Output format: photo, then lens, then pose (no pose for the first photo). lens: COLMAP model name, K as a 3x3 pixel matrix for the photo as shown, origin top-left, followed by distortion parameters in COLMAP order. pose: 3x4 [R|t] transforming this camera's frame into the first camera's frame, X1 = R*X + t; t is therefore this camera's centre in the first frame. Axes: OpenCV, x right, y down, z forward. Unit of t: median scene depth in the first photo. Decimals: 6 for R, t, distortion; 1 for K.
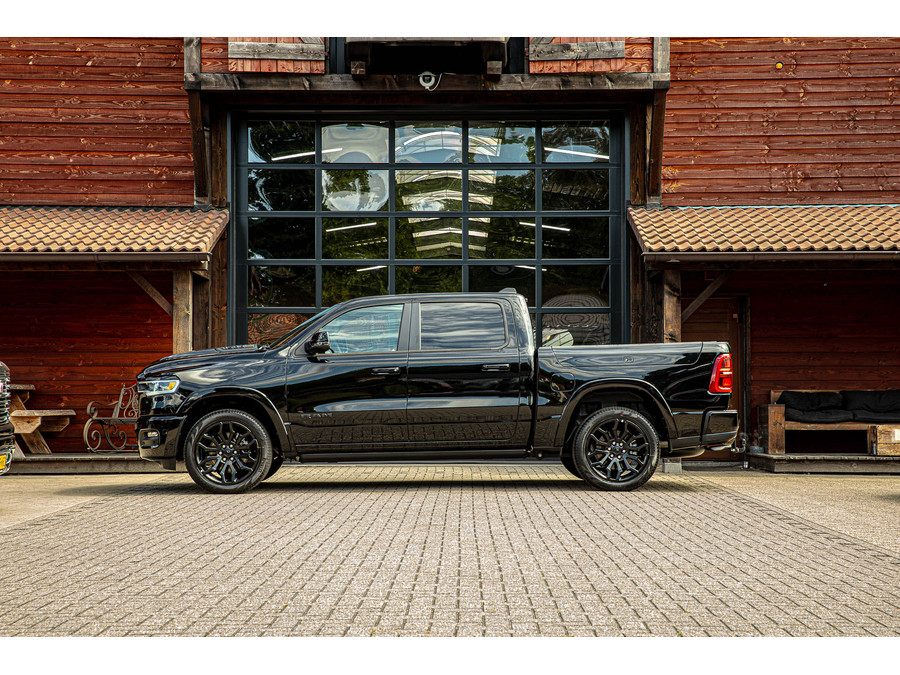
lens RADIAL K [[1749.4, 0, 454.2], [0, 1749.4, 335.2], [0, 0, 1]] dist [0.291205, 0.000000]
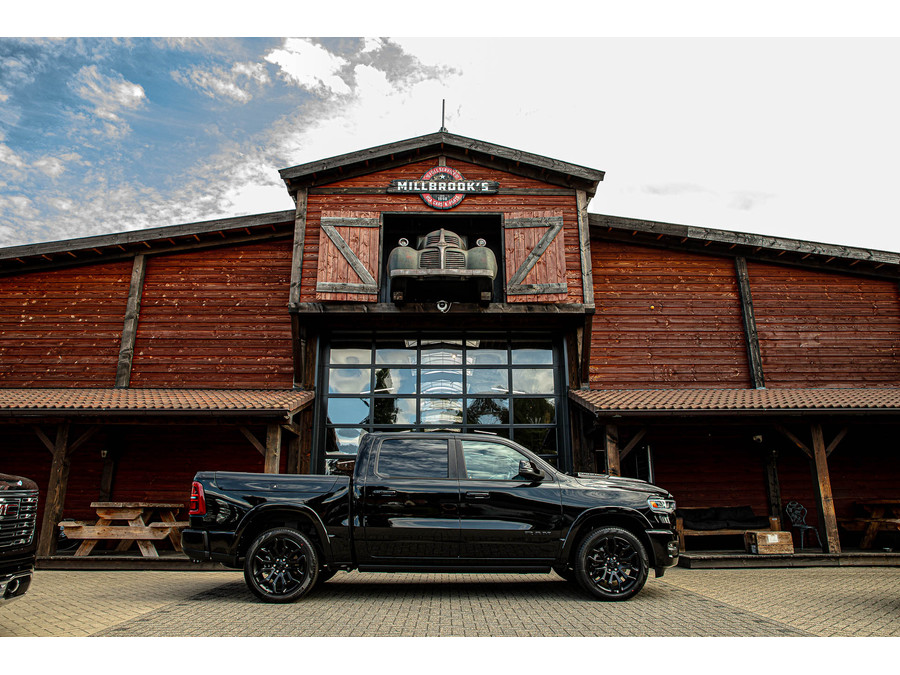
lens RADIAL K [[639.3, 0, 453.3], [0, 639.3, 329.2], [0, 0, 1]] dist [-0.097407, 0.075716]
pose [[0.999715, 0.005370, 0.023258, -0.018736], [0.000335, 0.971117, -0.238602, 0.010928], [-0.023868, 0.238541, 0.970839, 0.452421]]
